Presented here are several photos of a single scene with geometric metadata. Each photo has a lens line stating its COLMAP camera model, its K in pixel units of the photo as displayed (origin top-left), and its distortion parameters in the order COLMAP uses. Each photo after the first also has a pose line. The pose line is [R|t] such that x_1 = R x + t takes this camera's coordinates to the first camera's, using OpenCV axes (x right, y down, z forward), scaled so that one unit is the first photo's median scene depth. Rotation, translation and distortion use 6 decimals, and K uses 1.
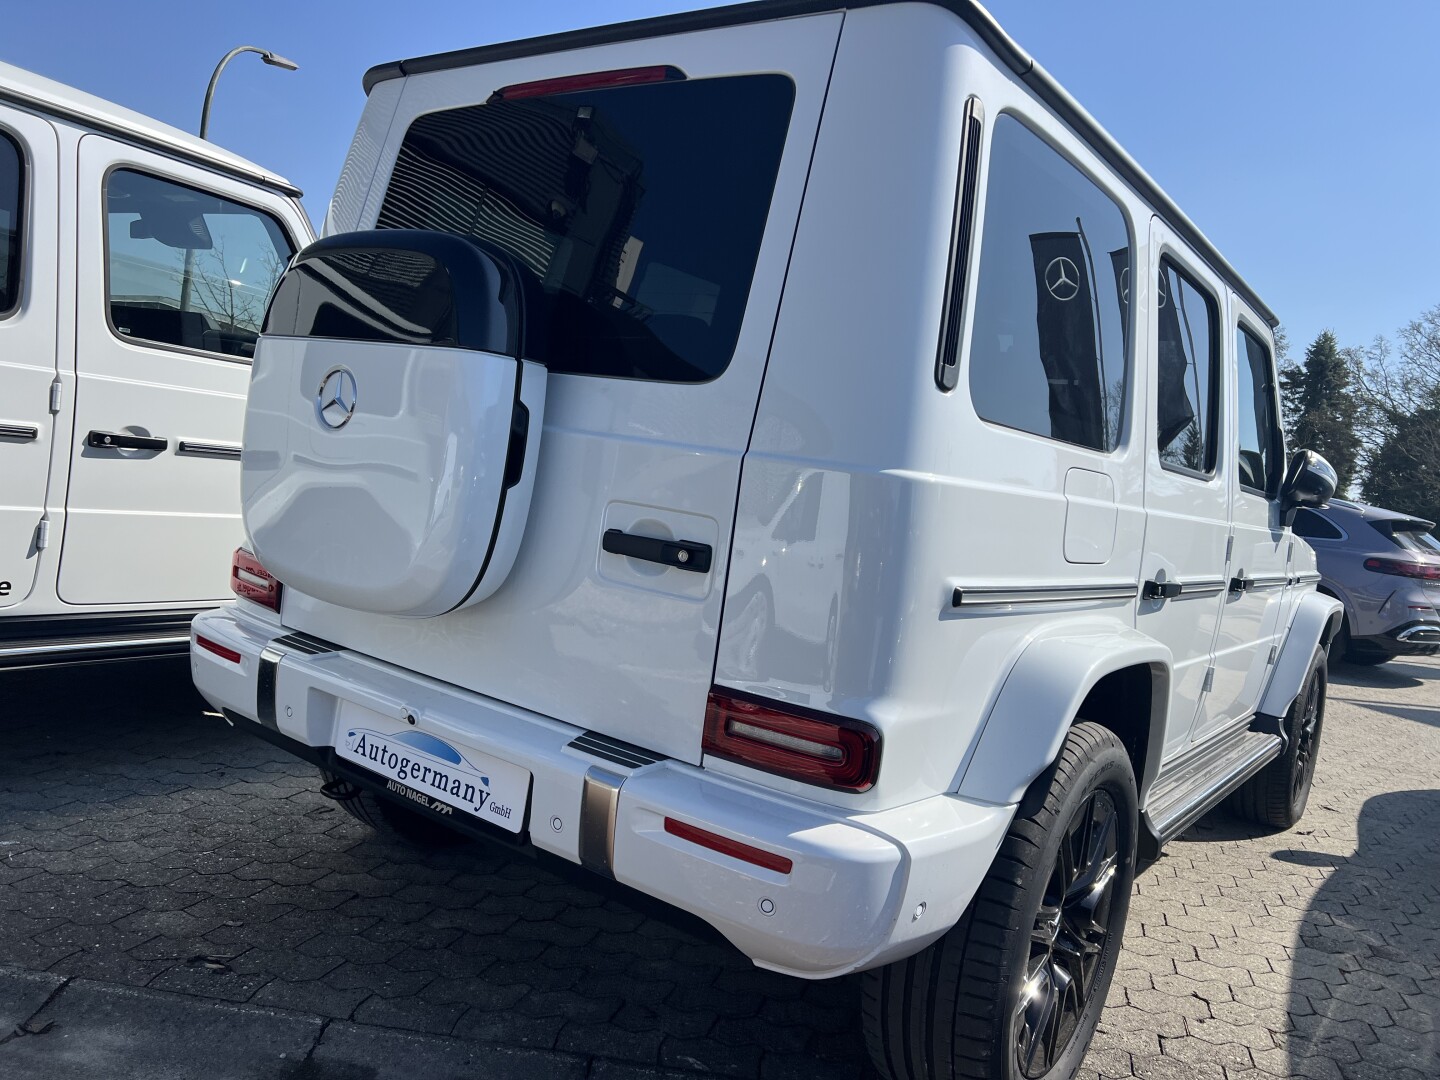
lens RADIAL K [[1079.6, 0, 725.3], [0, 1079.6, 538.9], [0, 0, 1]] dist [0.057622, -0.065348]
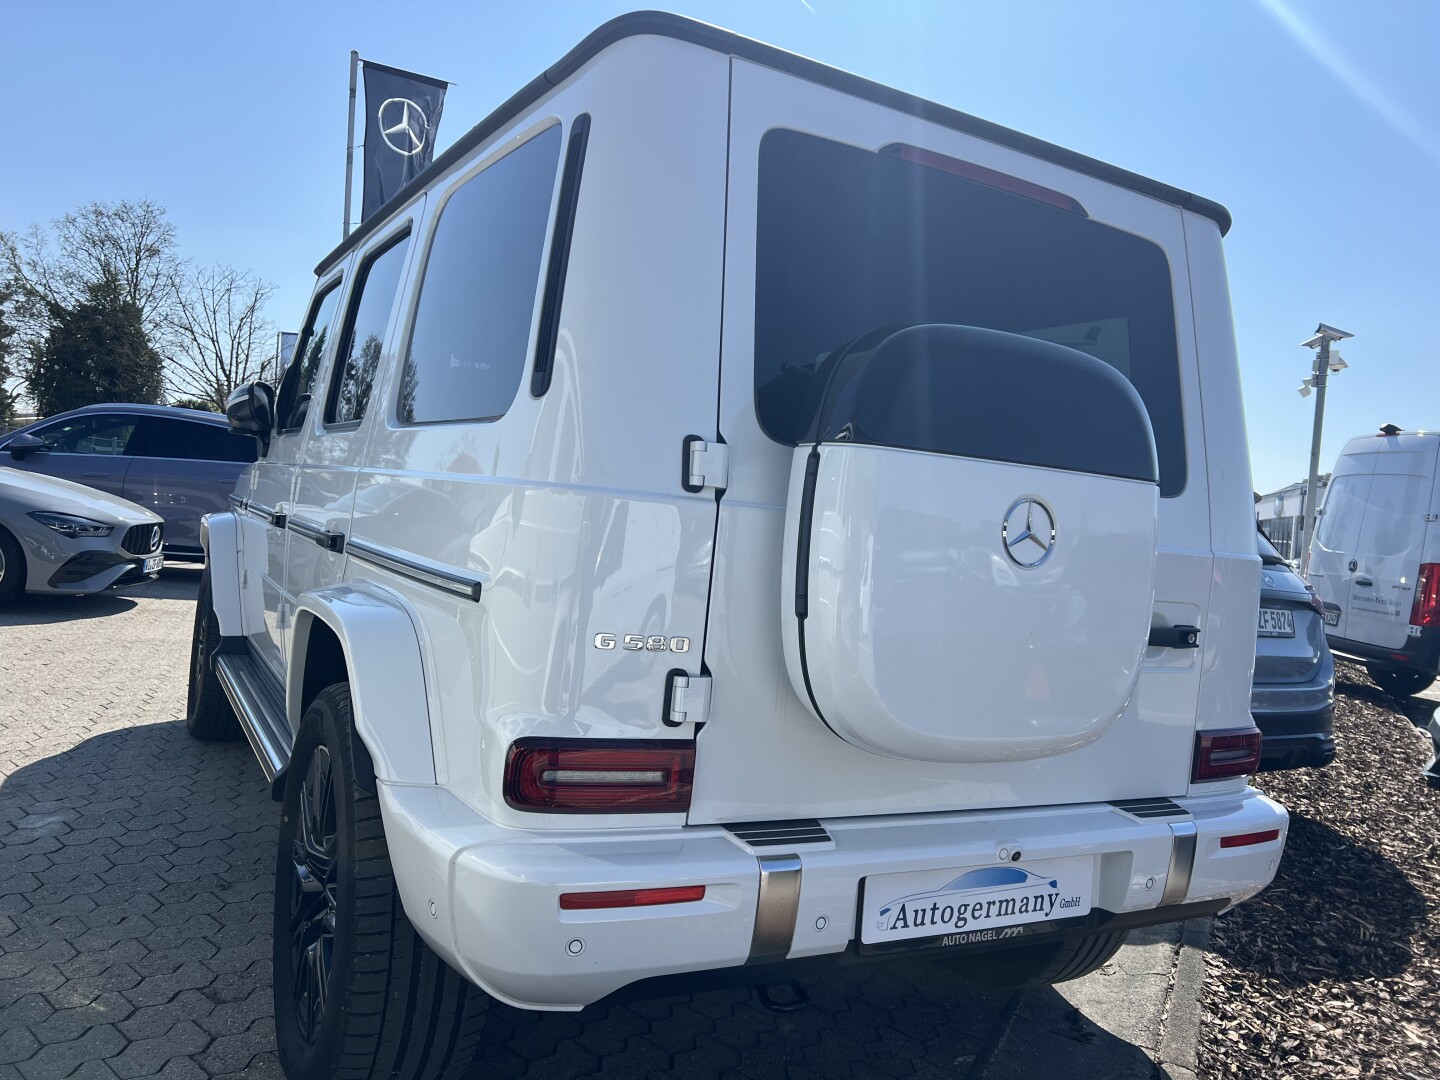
lens RADIAL K [[1079.6, 0, 712.8], [0, 1079.6, 537.8], [0, 0, 1]] dist [0.057622, -0.065348]
pose [[0.424461, -0.114304, 0.898202, -1.185924], [0.021018, 0.992976, 0.116432, -0.220005], [-0.905202, -0.030542, 0.423882, 0.816263]]
